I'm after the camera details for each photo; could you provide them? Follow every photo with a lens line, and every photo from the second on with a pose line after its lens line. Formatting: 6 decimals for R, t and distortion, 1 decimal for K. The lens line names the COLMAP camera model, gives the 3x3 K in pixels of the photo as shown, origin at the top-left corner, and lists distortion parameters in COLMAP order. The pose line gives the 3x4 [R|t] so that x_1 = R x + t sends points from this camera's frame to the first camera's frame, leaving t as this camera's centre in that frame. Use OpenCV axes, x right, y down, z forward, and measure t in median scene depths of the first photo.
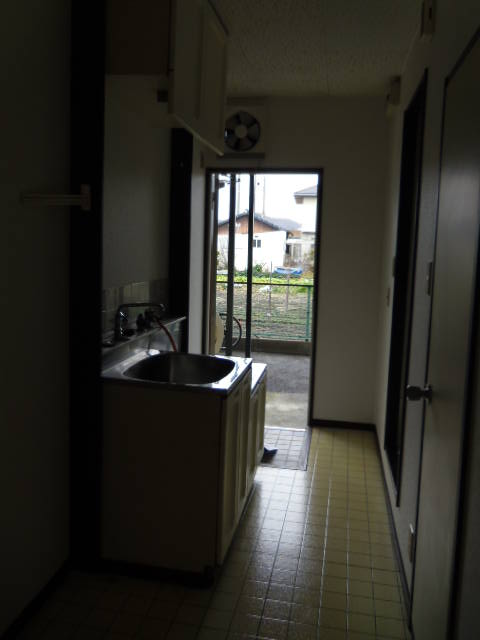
lens RADIAL K [[523.6, 0, 240.4], [0, 523.6, 283.5], [0, 0, 1]] dist [0.004624, 0.005148]
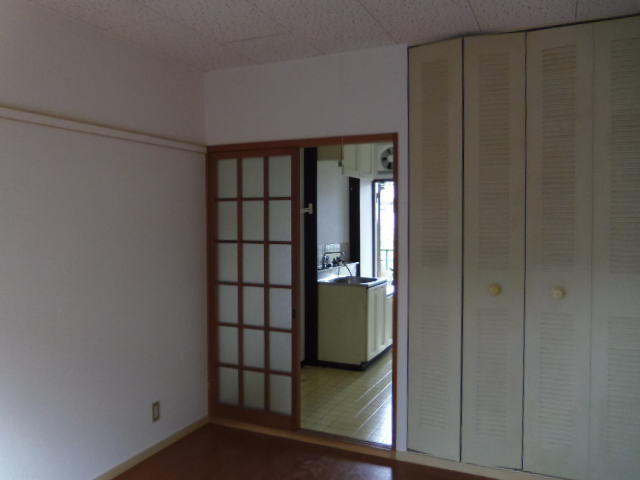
lens RADIAL K [[509.3, 0, 320.0], [0, 509.3, 240.0], [0, 0, 1]] dist [-0.101675, 0.003133]
pose [[0.970258, -0.022173, -0.241055, 0.267669], [0.014545, 0.999337, -0.033378, 0.056428], [0.241636, 0.028879, 0.969937, -1.080785]]
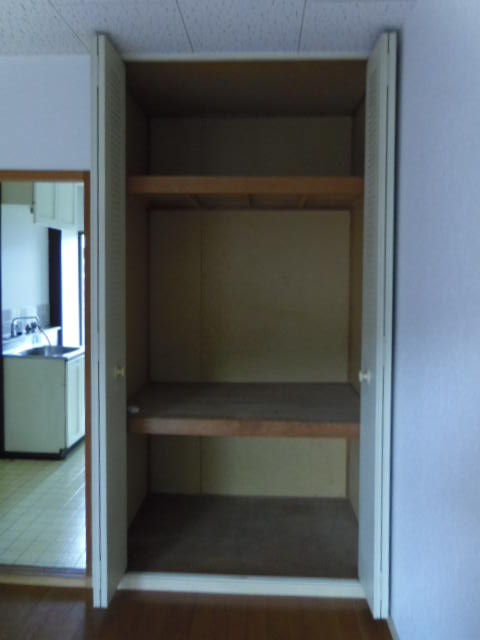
lens RADIAL K [[523.6, 0, 240.4], [0, 523.6, 283.5], [0, 0, 1]] dist [0.004624, 0.005148]
pose [[0.990043, -0.031541, 0.137184, 0.298316], [0.039411, 0.997706, -0.055035, 0.051039], [-0.135134, 0.059893, 0.989015, -0.900007]]
